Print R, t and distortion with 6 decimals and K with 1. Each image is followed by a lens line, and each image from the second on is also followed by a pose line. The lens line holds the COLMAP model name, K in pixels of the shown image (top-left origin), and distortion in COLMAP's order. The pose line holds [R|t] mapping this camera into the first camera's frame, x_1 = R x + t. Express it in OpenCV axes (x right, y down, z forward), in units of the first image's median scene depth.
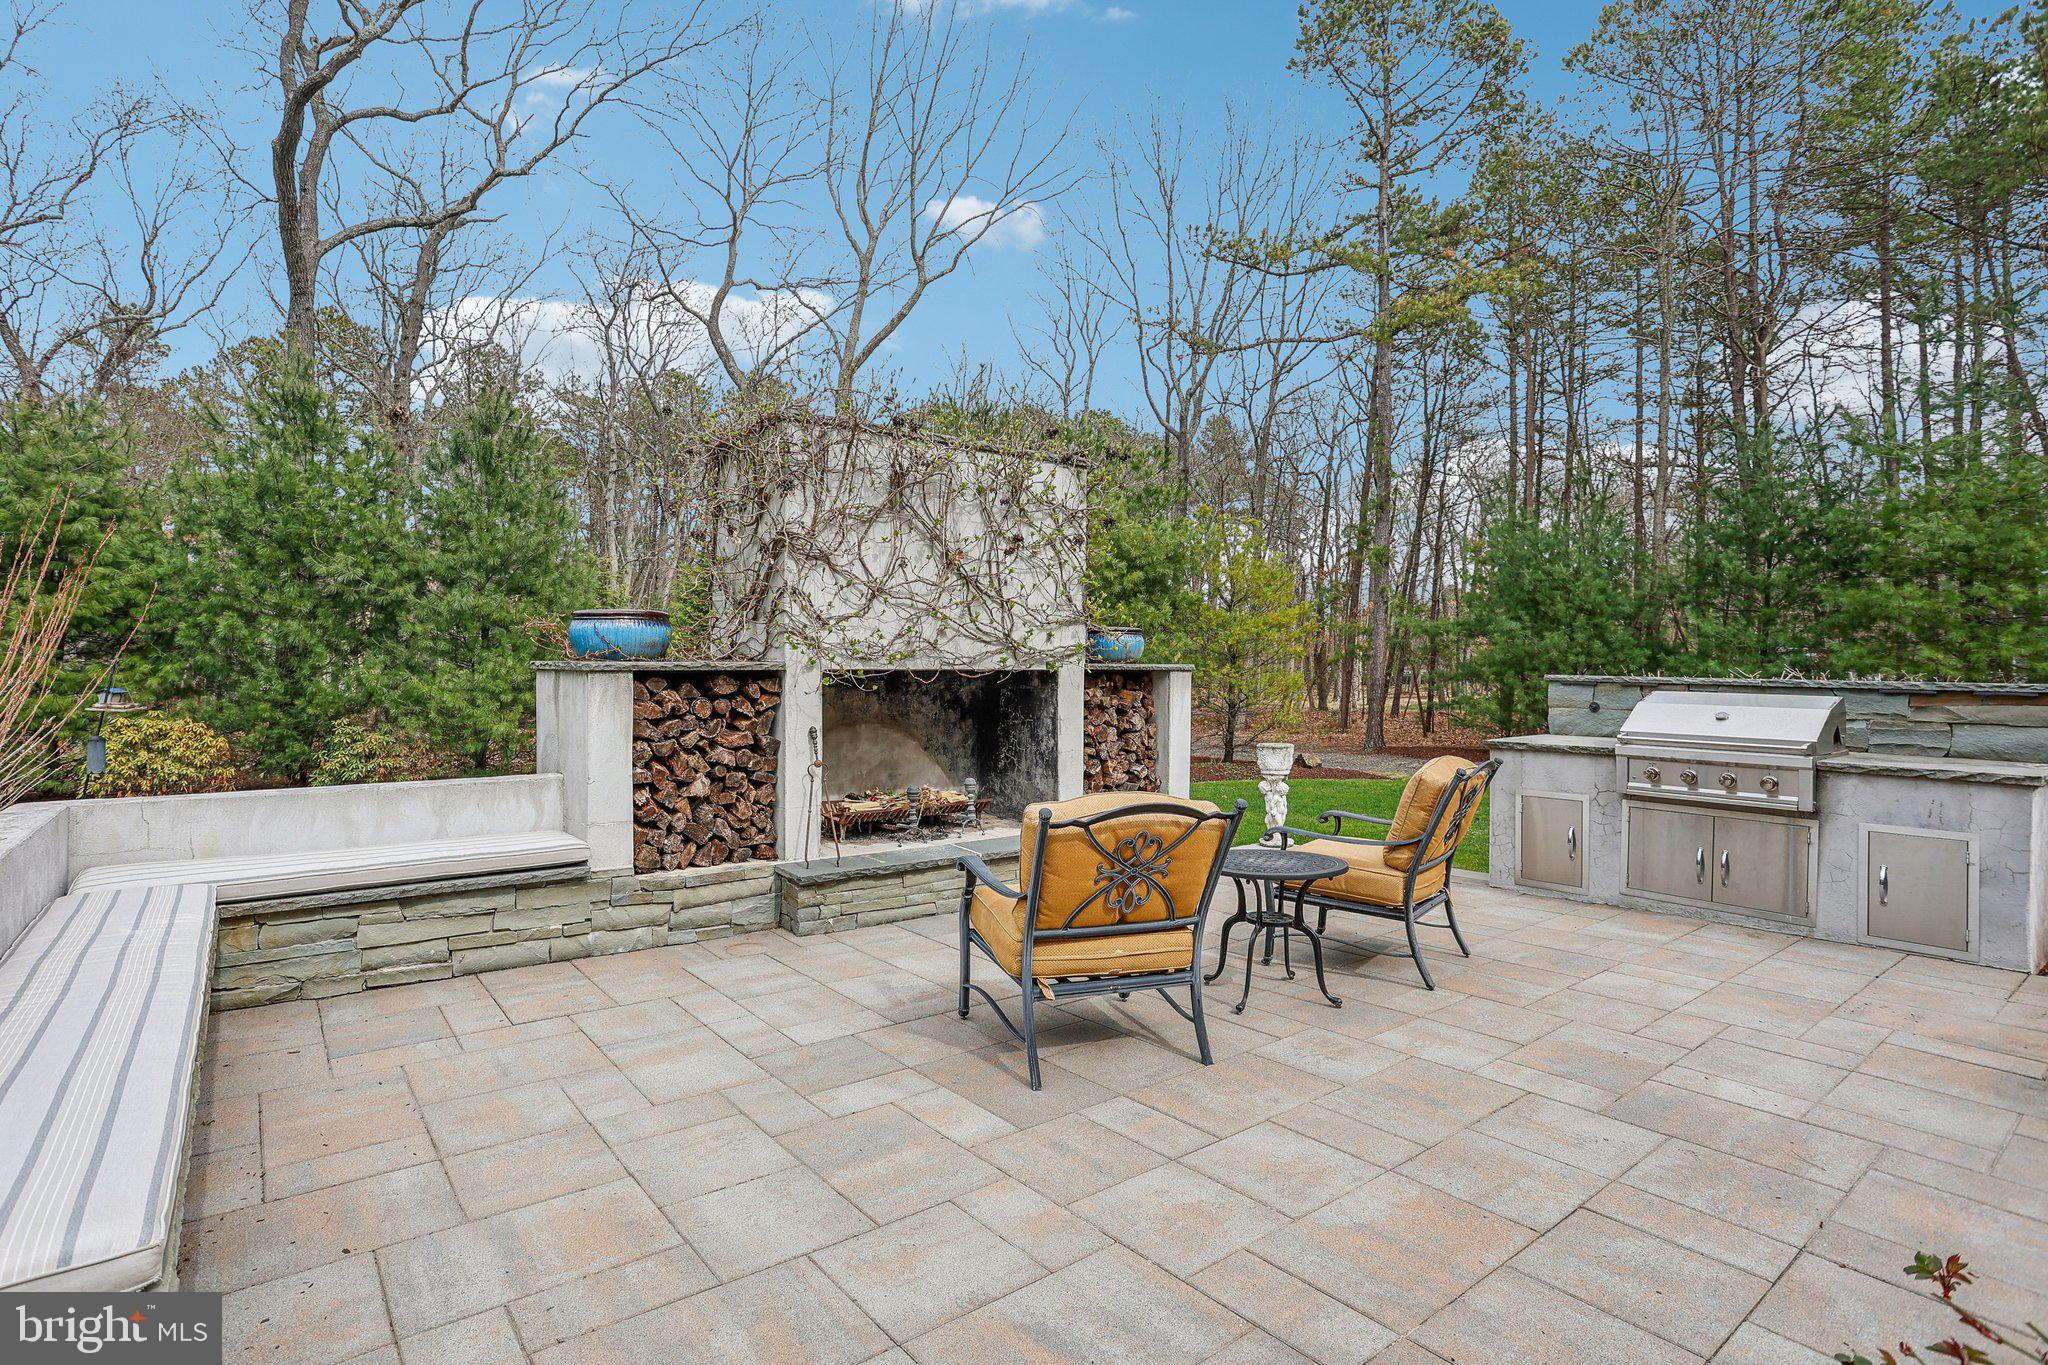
lens RADIAL K [[1029.8, 0, 982.3], [0, 1029.8, 673.3], [0, 0, 1]] dist [-0.048286, 0.022232]
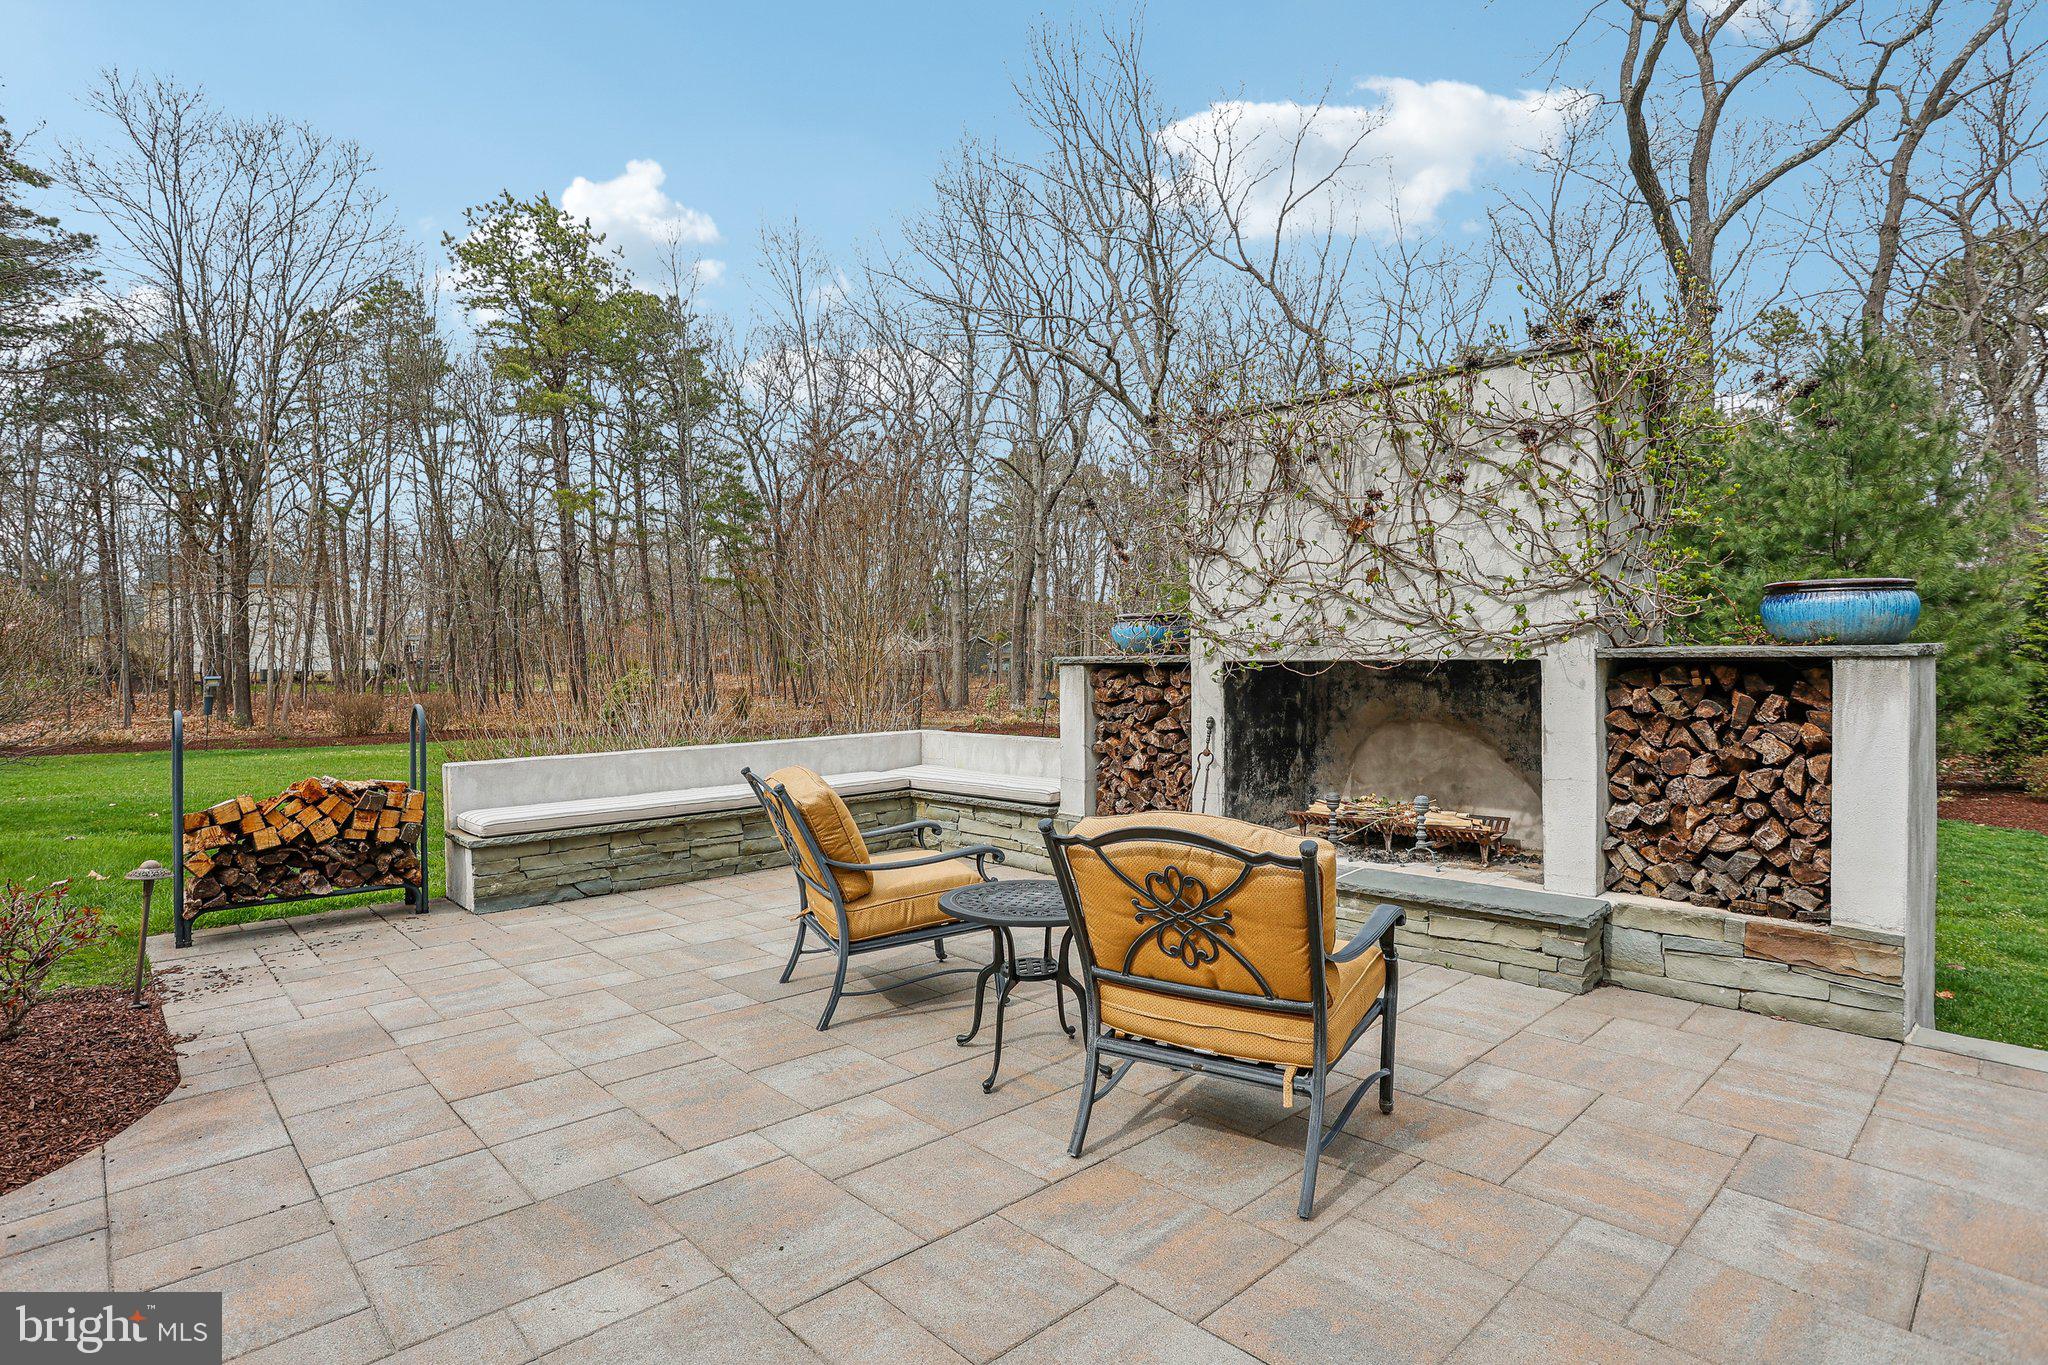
lens RADIAL K [[1029.8, 0, 1011.2], [0, 1029.8, 676.0], [0, 0, 1]] dist [-0.048286, 0.022232]
pose [[0.101148, 0.009729, -0.994824, 1.064951], [0.006617, 0.999923, 0.010452, -0.001675], [0.994849, -0.007640, 0.101076, 0.884601]]
